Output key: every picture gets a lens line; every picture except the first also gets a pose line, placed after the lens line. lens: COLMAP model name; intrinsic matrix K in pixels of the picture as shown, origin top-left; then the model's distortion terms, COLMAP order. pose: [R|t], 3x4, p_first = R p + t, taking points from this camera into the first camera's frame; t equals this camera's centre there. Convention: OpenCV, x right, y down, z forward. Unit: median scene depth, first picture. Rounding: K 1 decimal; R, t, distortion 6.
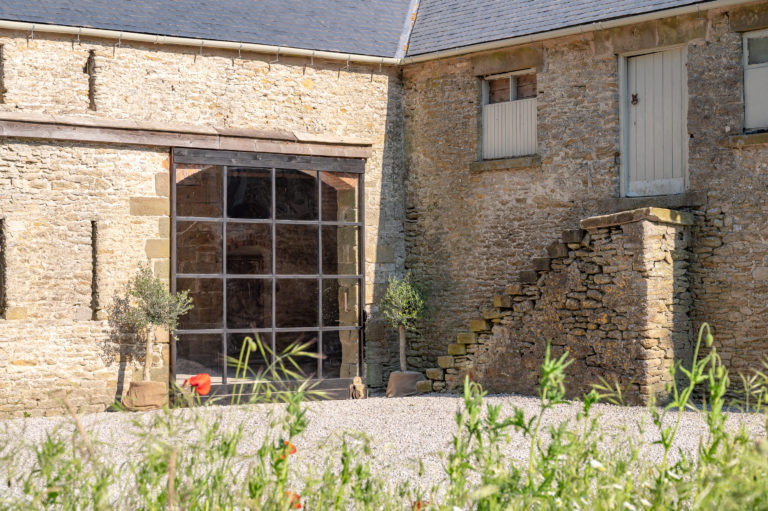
lens RADIAL K [[1583.8, 0, 384.0], [0, 1583.8, 255.5], [0, 0, 1]] dist [0.006412, 0.006621]
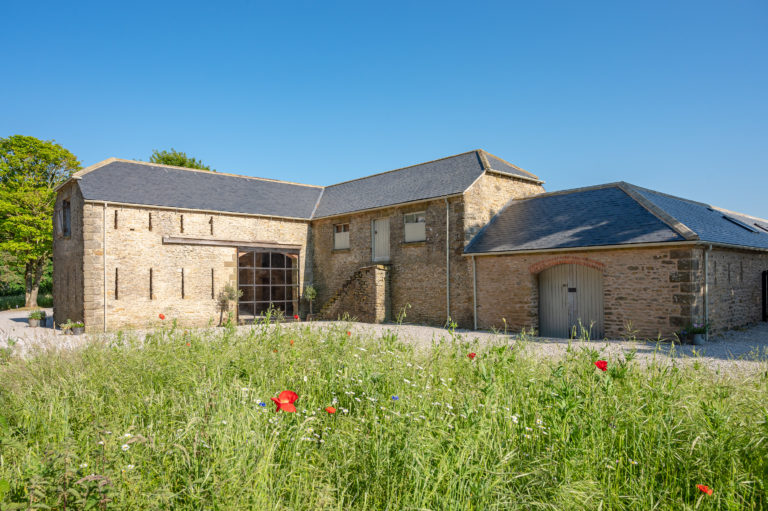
lens RADIAL K [[525.0, 0, 383.4], [0, 525.0, 276.5], [0, 0, 1]] dist [-0.005135, 0.002037]
pose [[0.996779, -0.003051, 0.080143, 0.081247], [0.002896, 0.999994, 0.002048, -0.006878], [-0.080148, -0.001810, 0.996781, -0.109582]]
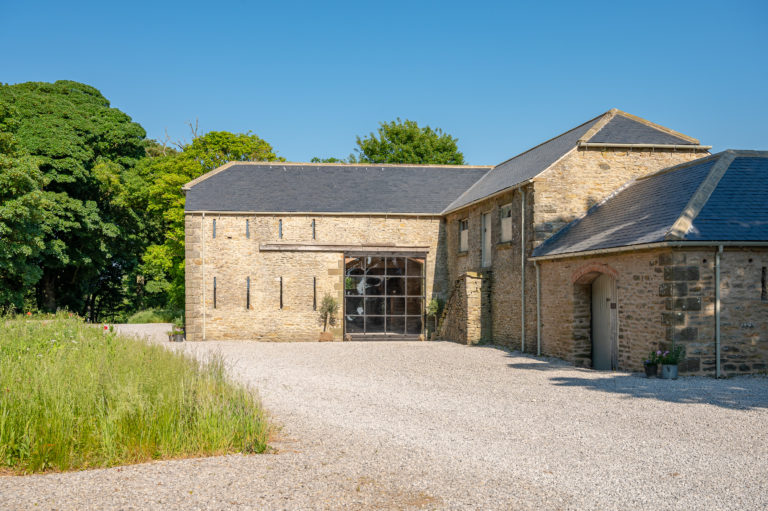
lens RADIAL K [[830.1, 0, 339.4], [0, 830.1, 305.5], [0, 0, 1]] dist [-0.004356, -0.010136]
pose [[0.869601, 0.011255, -0.493626, 0.609147], [0.002609, 0.999621, 0.027389, -0.011157], [0.493748, -0.025105, 0.869243, -0.314441]]
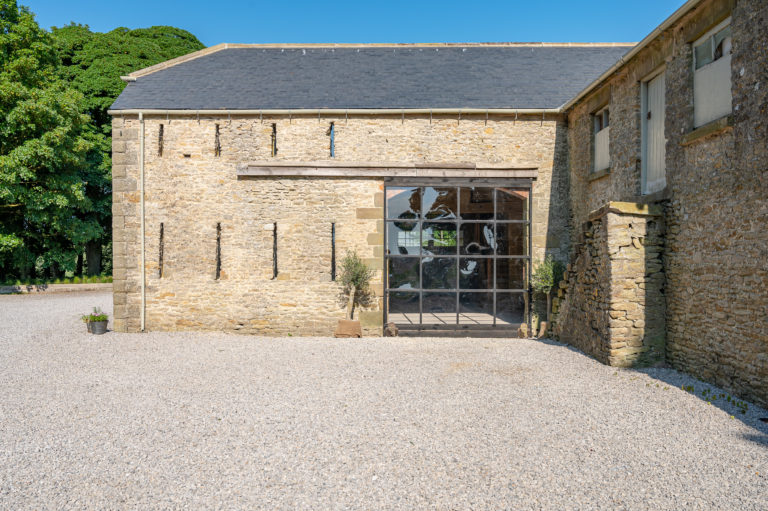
lens RADIAL K [[727.4, 0, 384.0], [0, 727.4, 255.5], [0, 0, 1]] dist [-0.010442, -0.008258]
pose [[0.794947, 0.006149, -0.606647, 0.326496], [0.004234, 0.999868, 0.015682, 0.001027], [0.606664, -0.015035, 0.794816, 0.407751]]
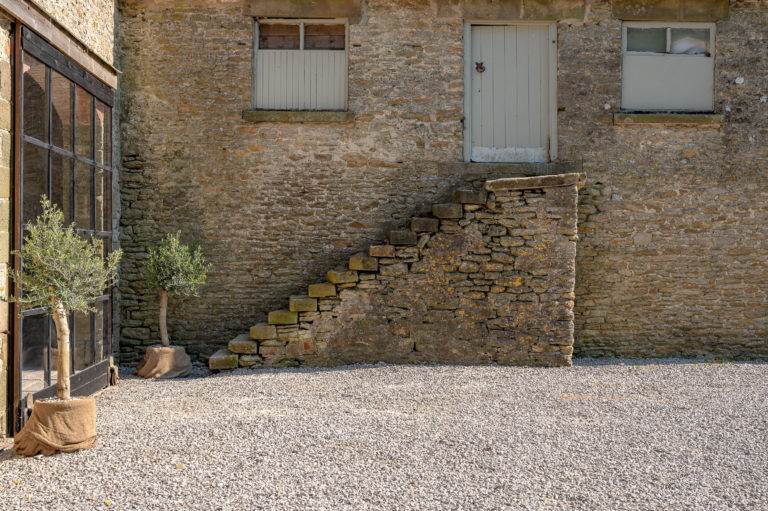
lens RADIAL K [[928.1, 0, 384.0], [0, 928.1, 255.5], [0, 0, 1]] dist [0.007483, -0.012510]
pose [[0.584259, 0.002641, 0.811563, -0.354640], [-0.023833, 0.999619, 0.013905, 0.016050], [-0.811217, -0.027466, 0.584099, 0.671334]]
